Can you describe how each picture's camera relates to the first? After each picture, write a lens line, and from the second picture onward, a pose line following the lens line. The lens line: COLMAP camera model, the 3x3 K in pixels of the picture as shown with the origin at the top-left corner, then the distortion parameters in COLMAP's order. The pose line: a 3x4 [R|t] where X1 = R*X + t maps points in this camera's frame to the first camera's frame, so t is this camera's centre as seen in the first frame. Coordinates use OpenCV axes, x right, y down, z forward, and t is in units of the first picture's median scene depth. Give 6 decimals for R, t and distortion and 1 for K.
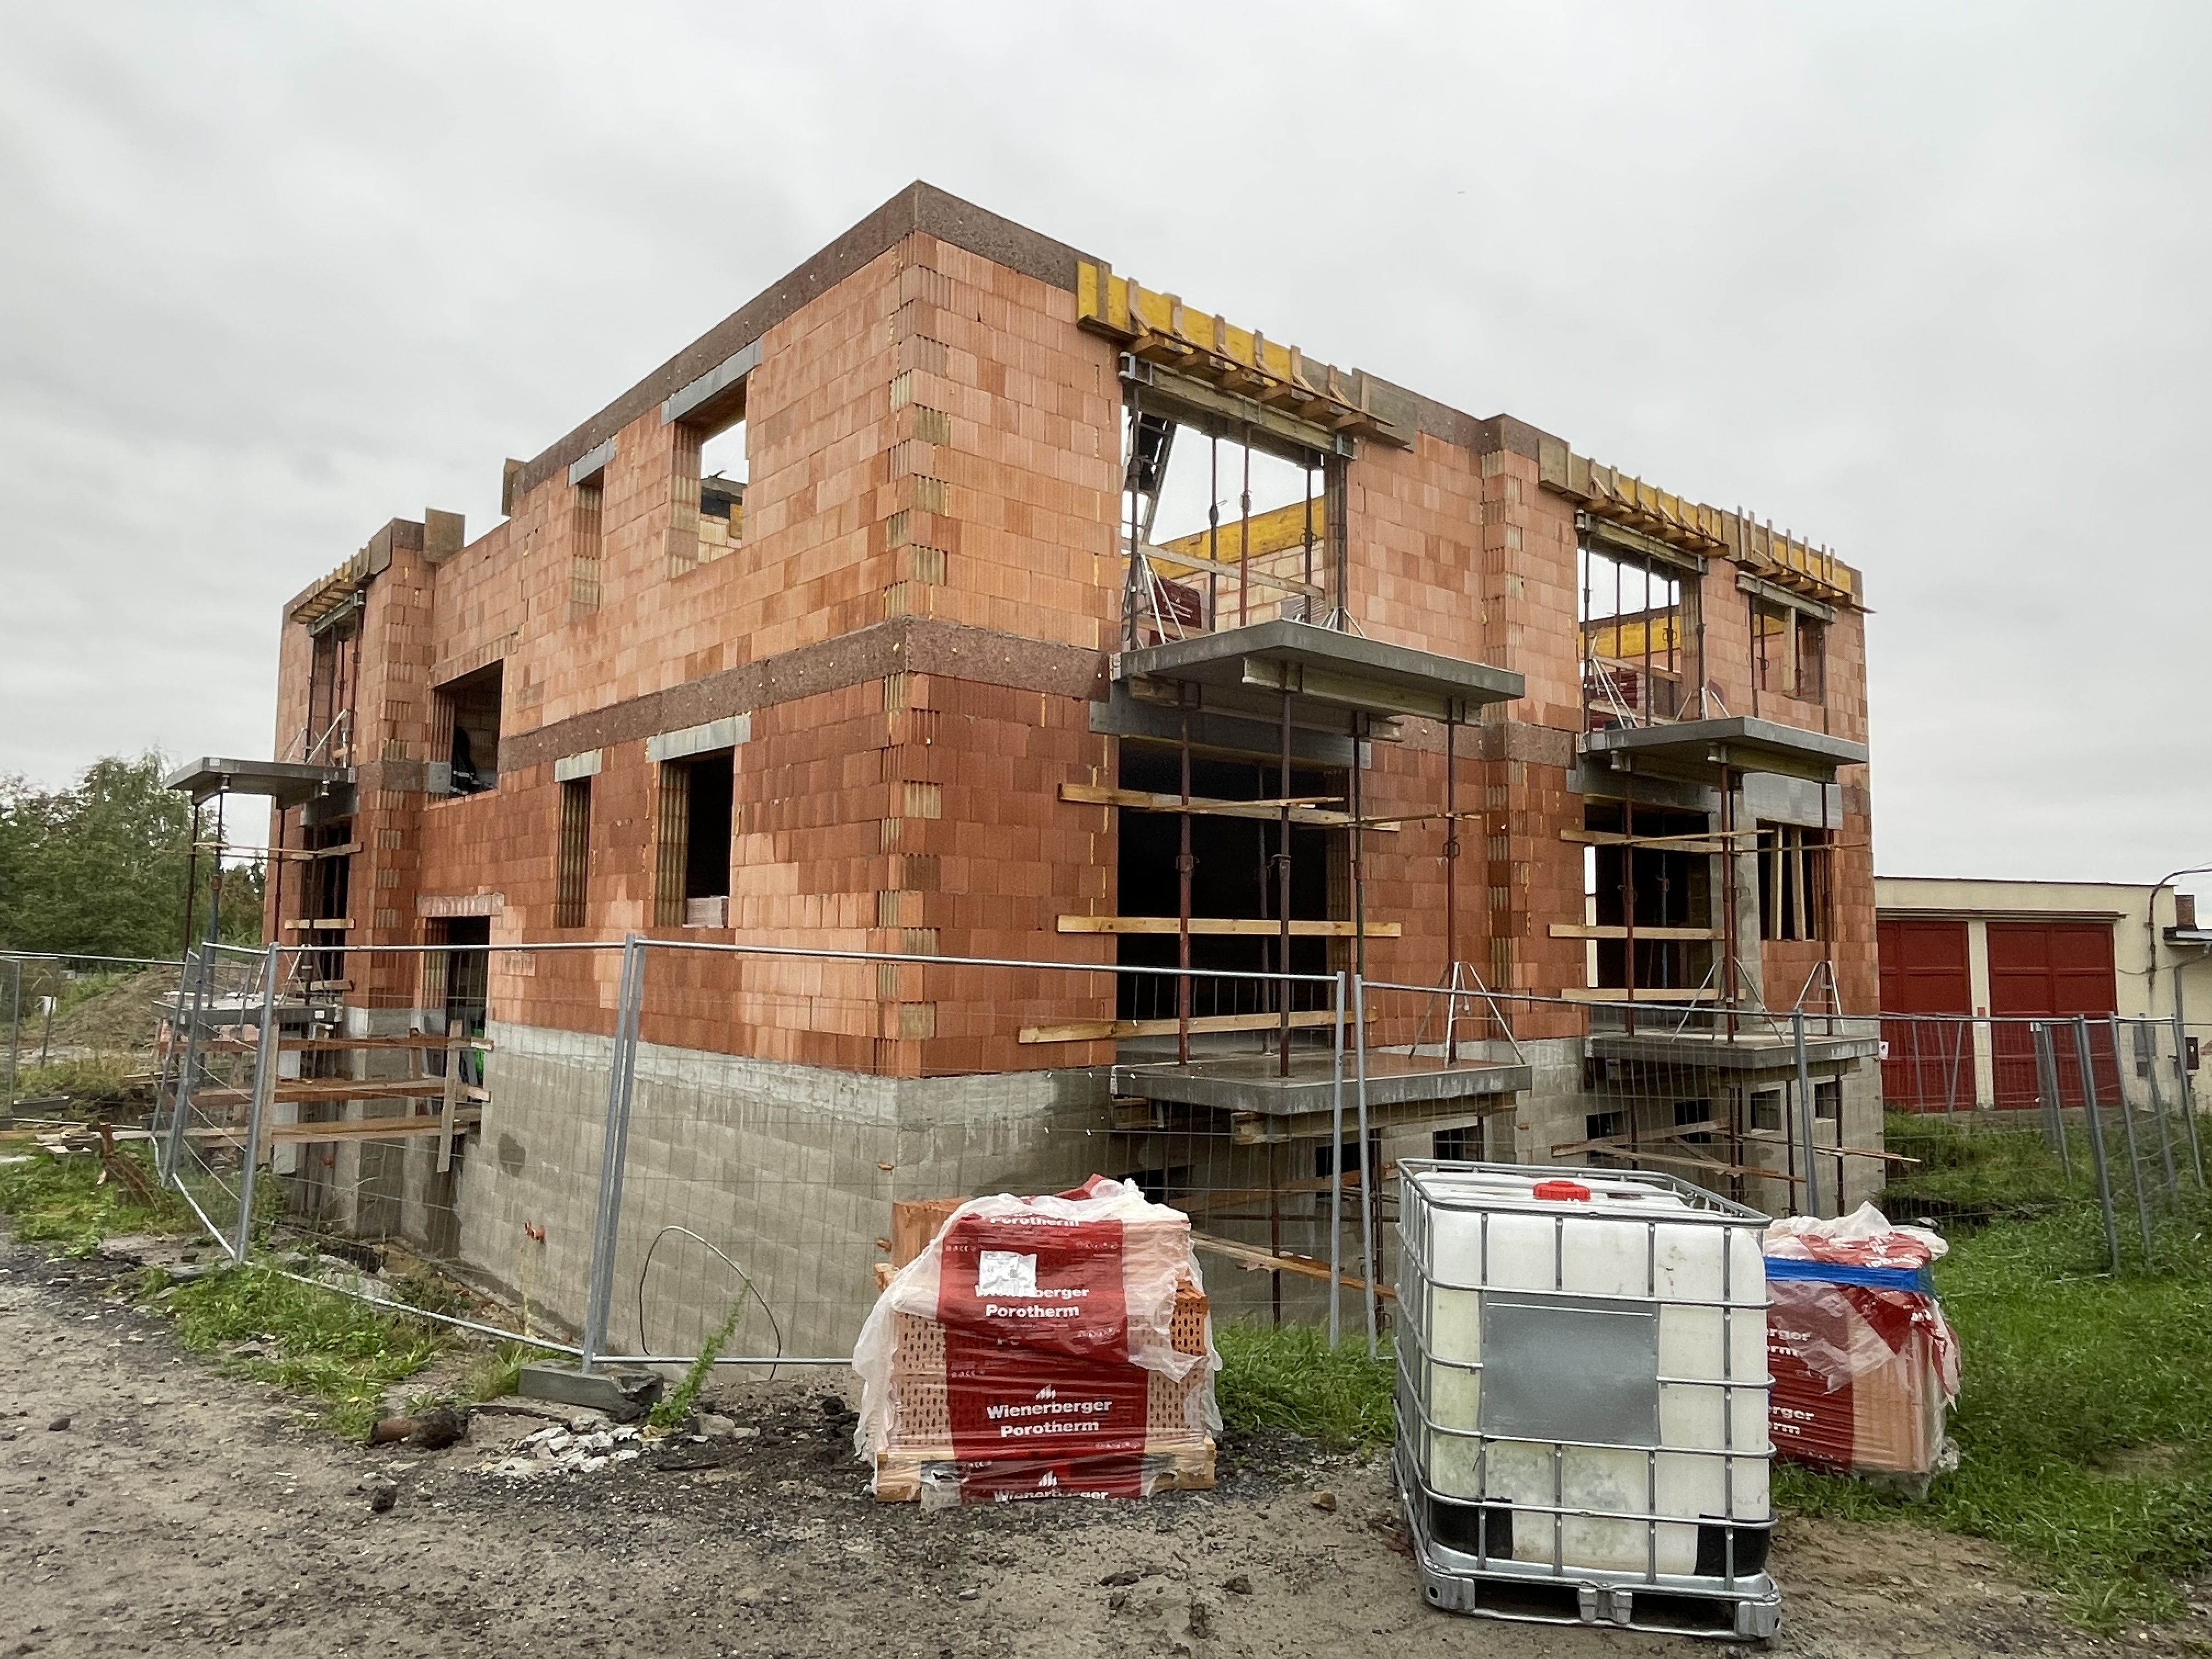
lens RADIAL K [[1411.5, 0, 1102.4], [0, 1411.5, 801.5], [0, 0, 1]] dist [0.004391, -0.005865]
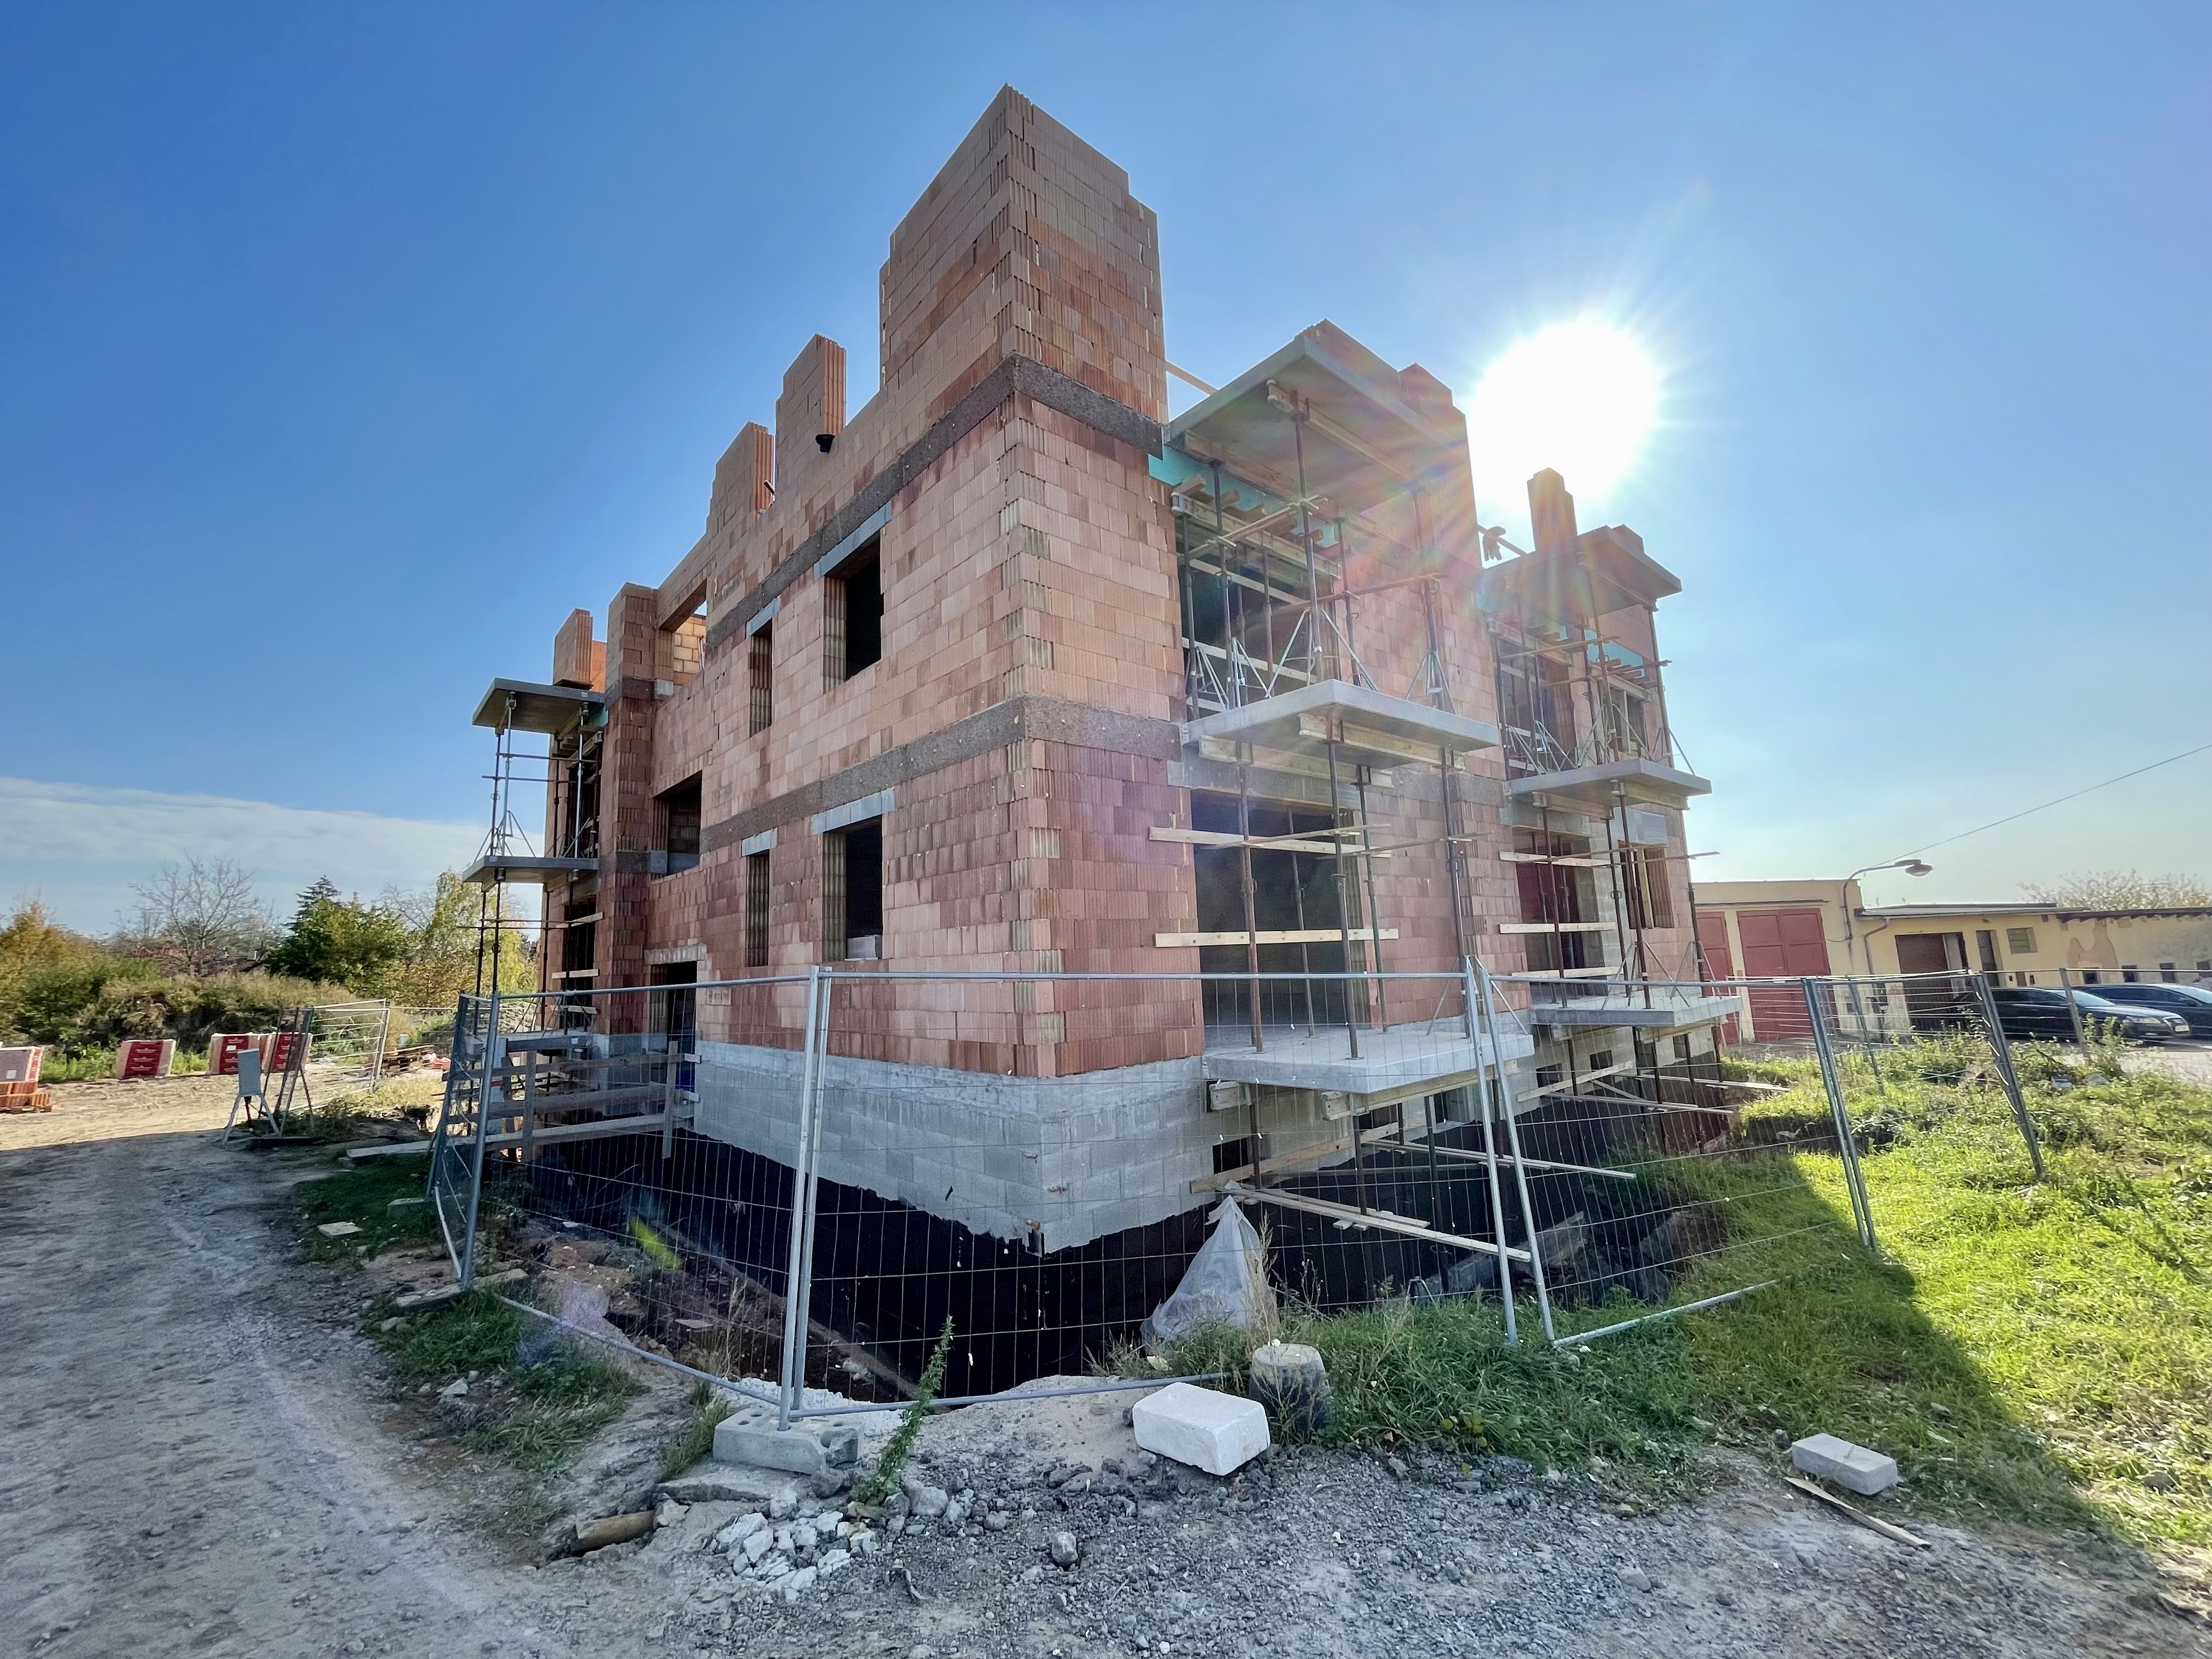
lens RADIAL K [[898.0, 0, 1102.7], [0, 898.0, 816.9], [0, 0, 1]] dist [-0.001220, 0.000457]
pose [[0.998596, -0.052017, 0.010029, -0.067239], [0.052515, 0.996919, -0.058269, 0.018855], [-0.006967, 0.058713, 0.998251, 0.183877]]
